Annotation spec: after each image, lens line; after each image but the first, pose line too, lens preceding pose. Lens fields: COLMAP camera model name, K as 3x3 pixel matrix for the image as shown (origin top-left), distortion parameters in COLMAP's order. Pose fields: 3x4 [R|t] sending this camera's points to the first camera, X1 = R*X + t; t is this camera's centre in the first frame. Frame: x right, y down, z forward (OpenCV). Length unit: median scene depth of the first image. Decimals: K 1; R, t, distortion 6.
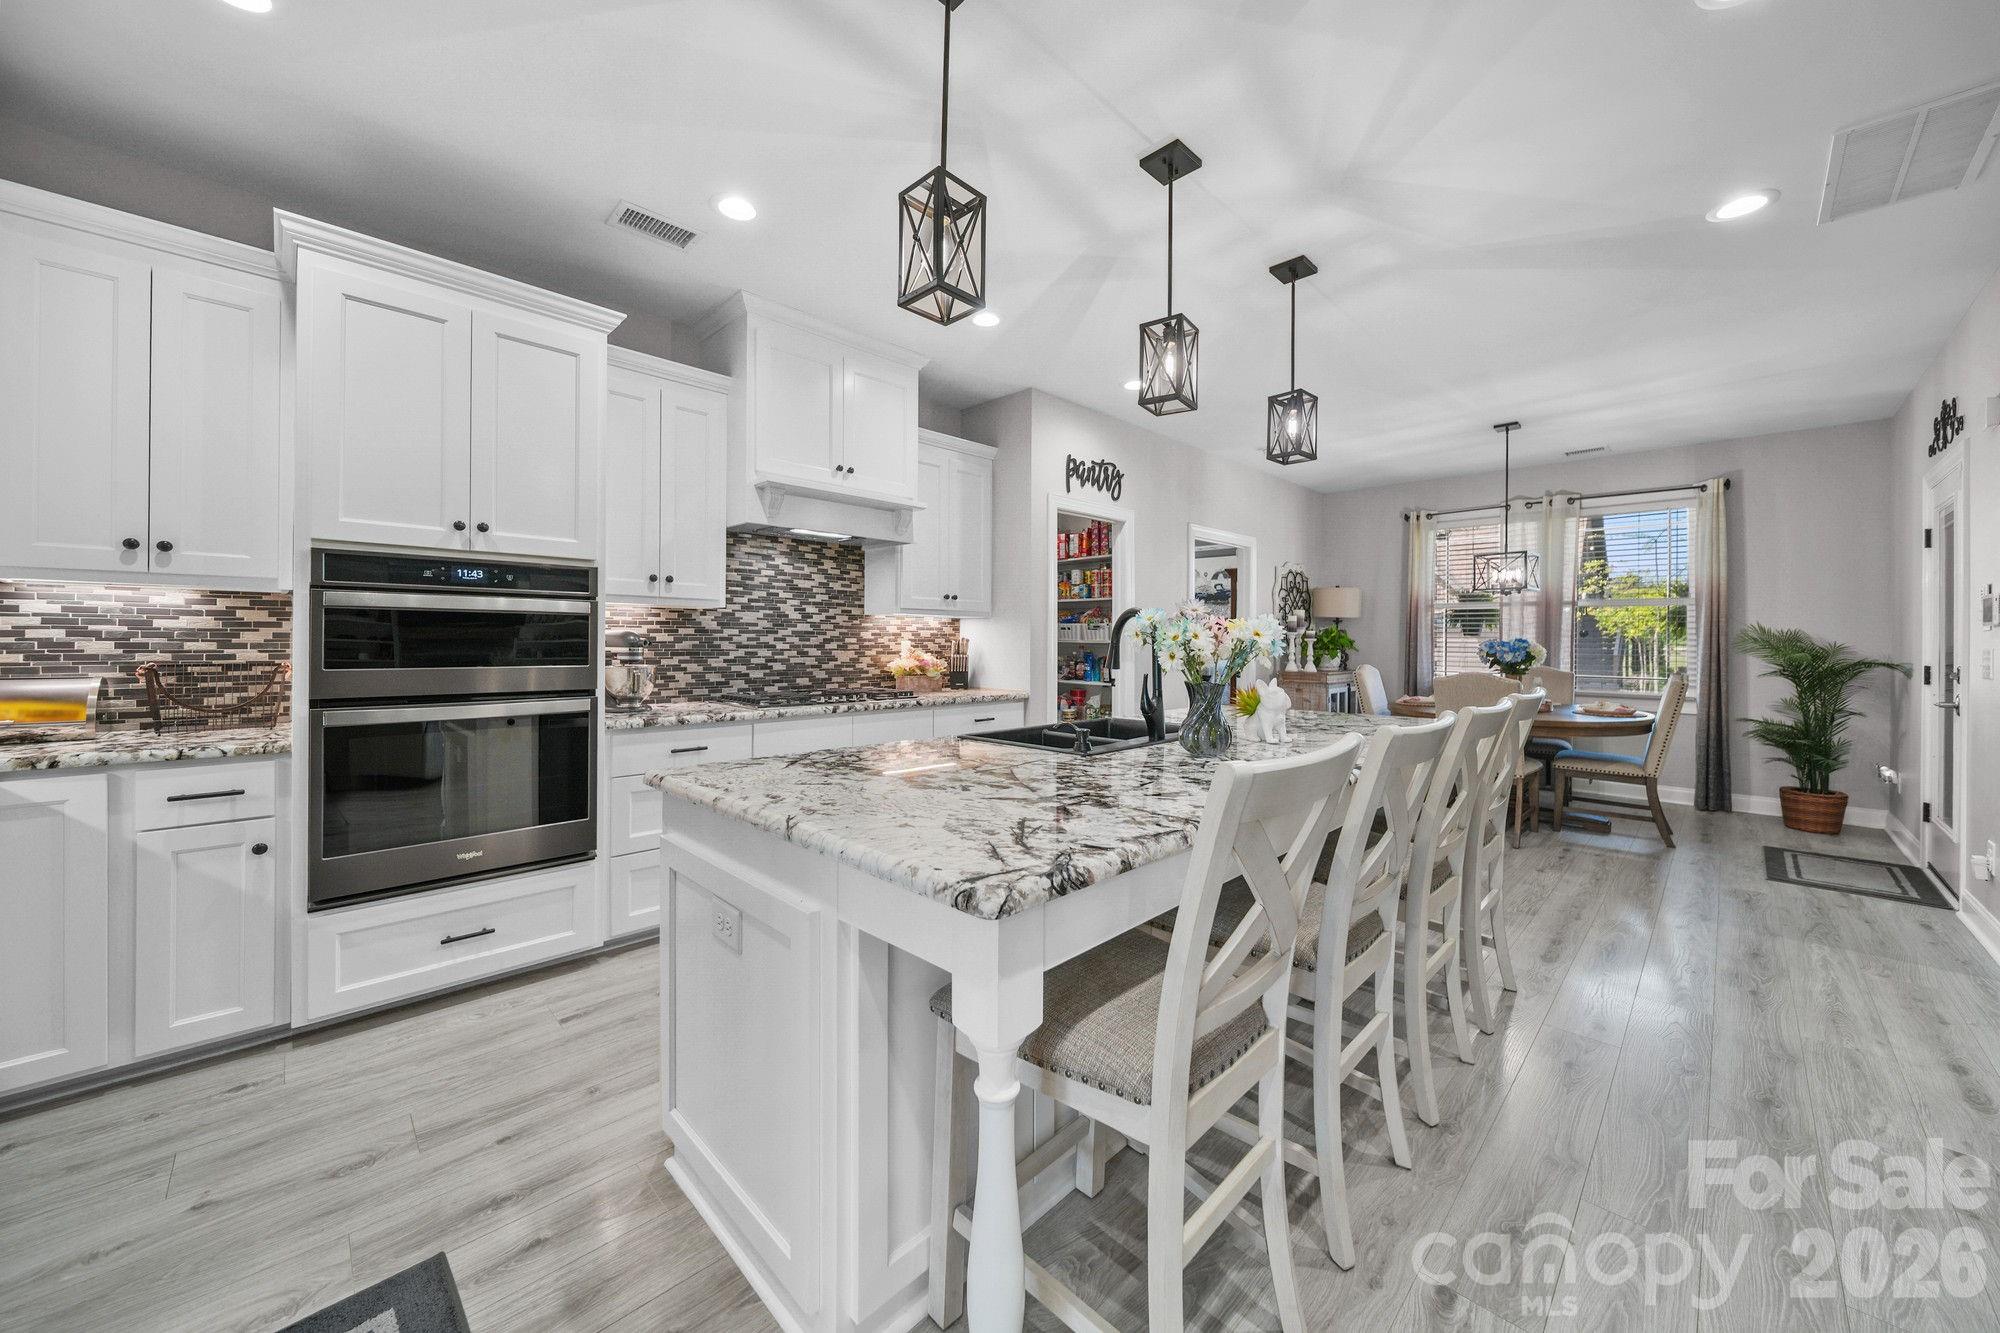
lens RADIAL K [[719.4, 0, 1039.1], [0, 719.4, 642.2], [0, 0, 1]] dist [-0.010838, -0.000071]
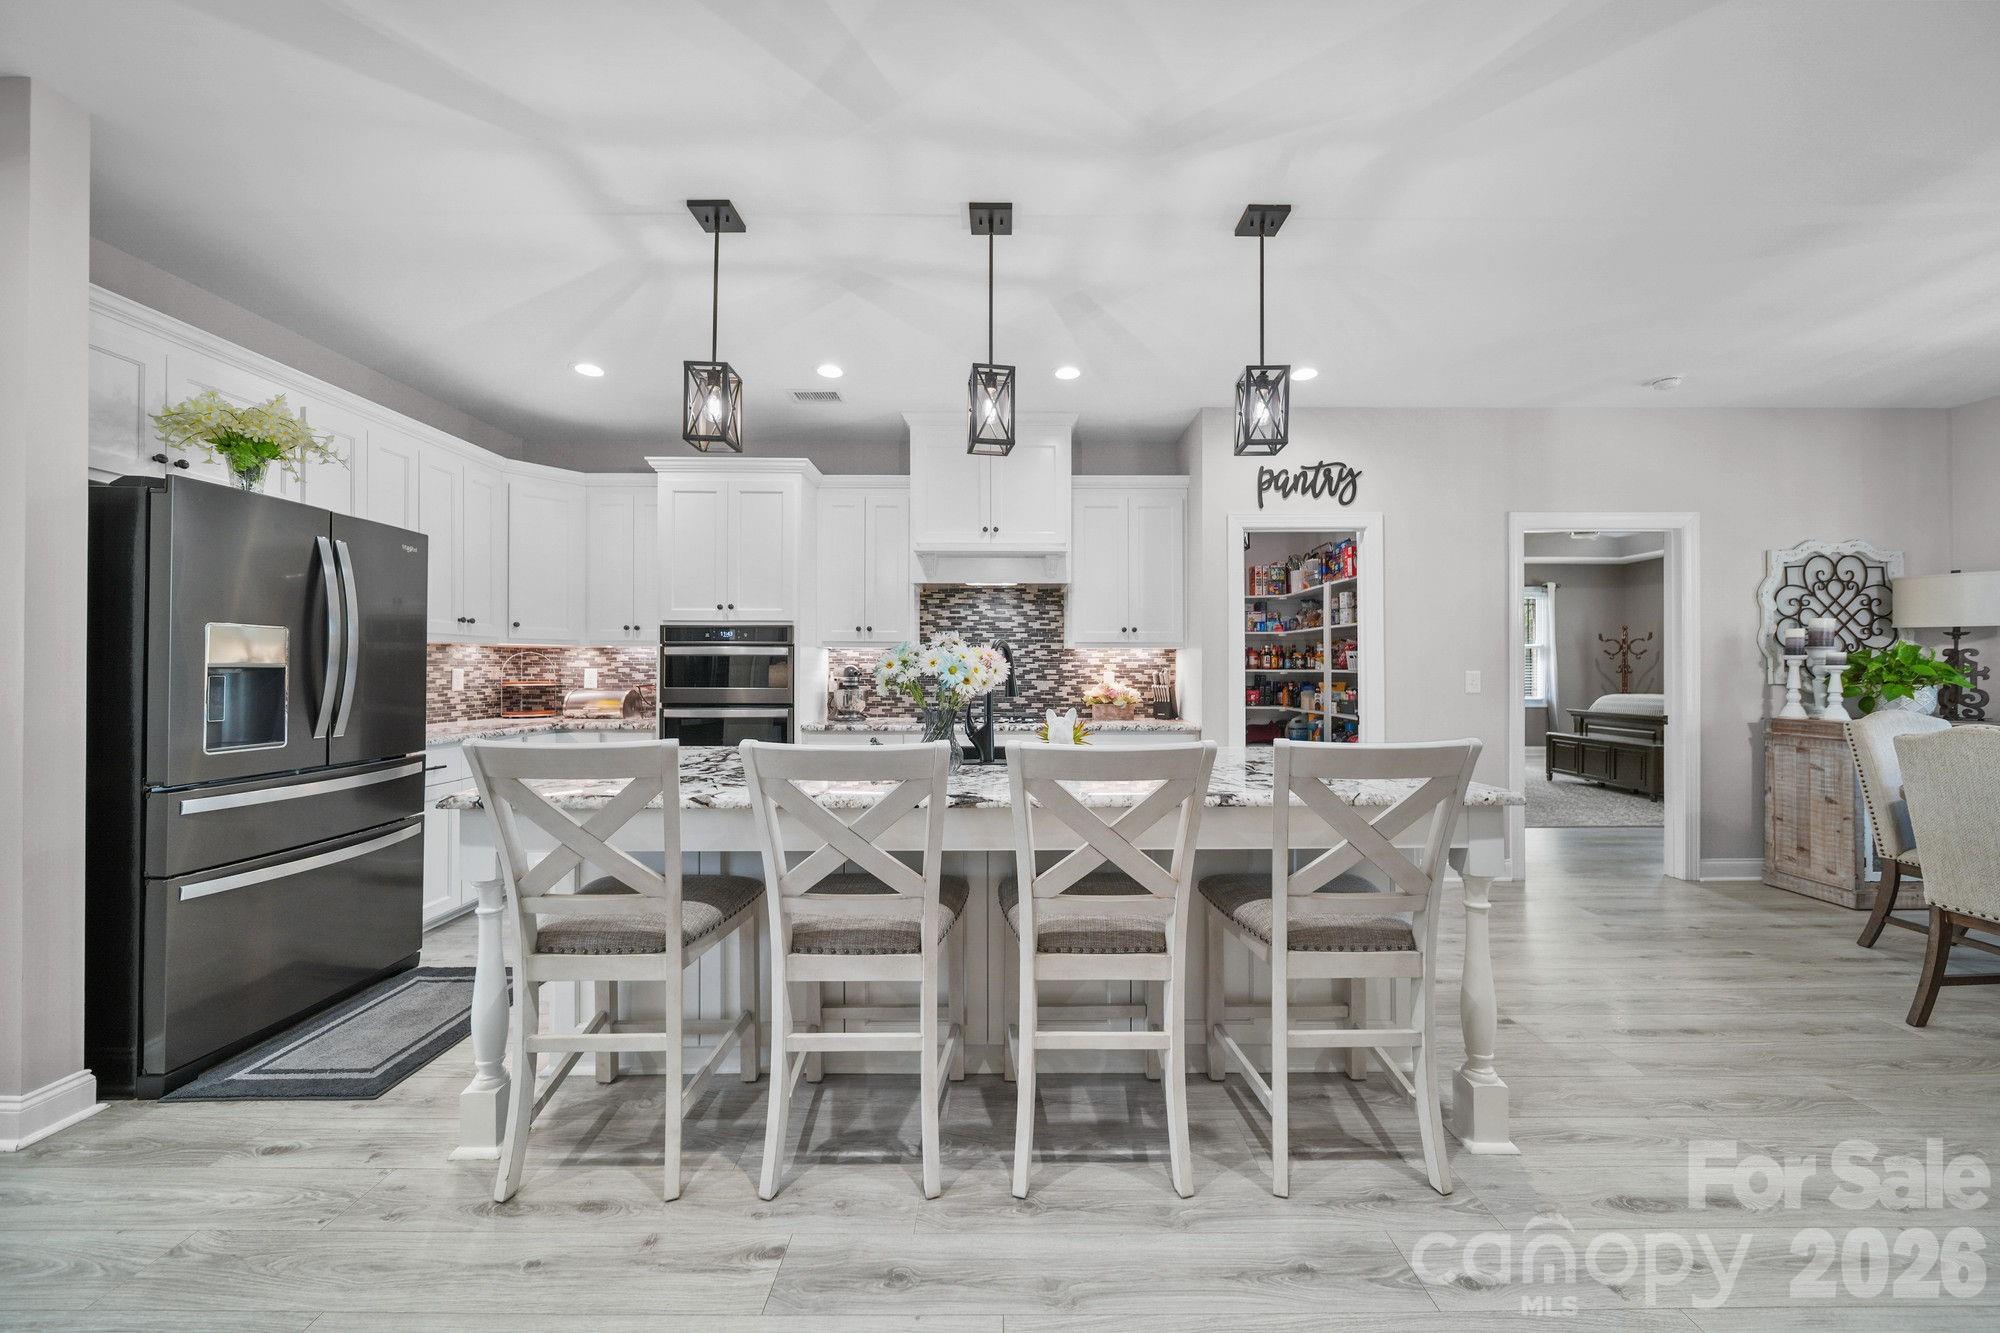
lens RADIAL K [[719.4, 0, 1006.2], [0, 719.4, 669.3], [0, 0, 1]] dist [-0.010838, -0.000071]
pose [[0.699592, -0.007348, -0.714504, 0.507326], [0.001924, 0.999963, -0.008400, 0.003262], [0.714539, 0.004502, 0.699581, 0.146364]]
